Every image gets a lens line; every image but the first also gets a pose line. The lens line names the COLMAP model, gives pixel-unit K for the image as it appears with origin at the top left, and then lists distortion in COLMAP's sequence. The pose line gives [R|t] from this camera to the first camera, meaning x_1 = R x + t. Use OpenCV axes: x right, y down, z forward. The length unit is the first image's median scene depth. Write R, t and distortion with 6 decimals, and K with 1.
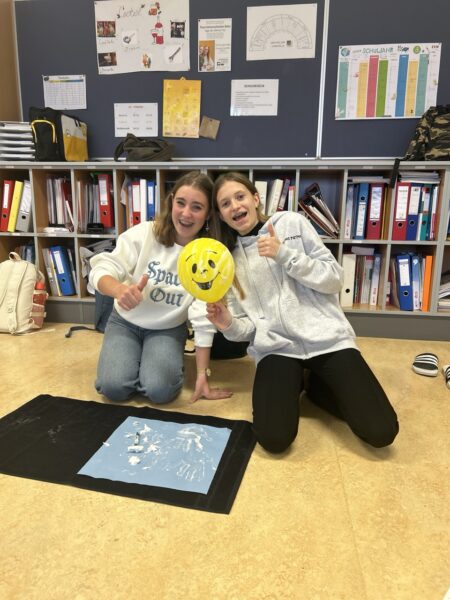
lens RADIAL K [[457.6, 0, 226.2], [0, 457.6, 309.7], [0, 0, 1]] dist [0.007560, -0.008821]
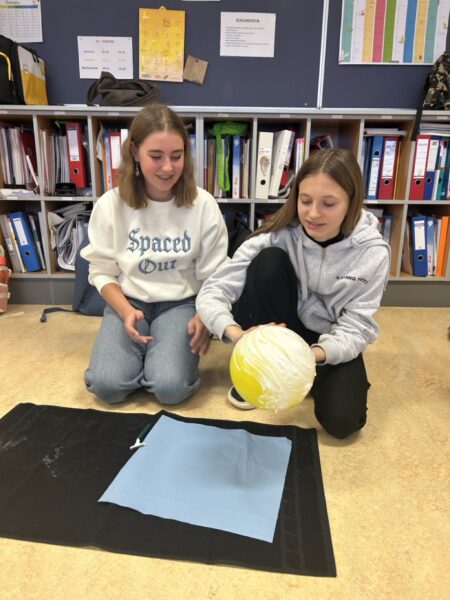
lens RADIAL K [[457.6, 0, 226.2], [0, 457.6, 309.7], [0, 0, 1]] dist [0.007560, -0.008821]
pose [[0.988617, -0.043466, 0.144037, -0.129271], [0.033844, 0.997071, 0.068591, -0.007122], [-0.146596, -0.062936, 0.987192, 0.123669]]
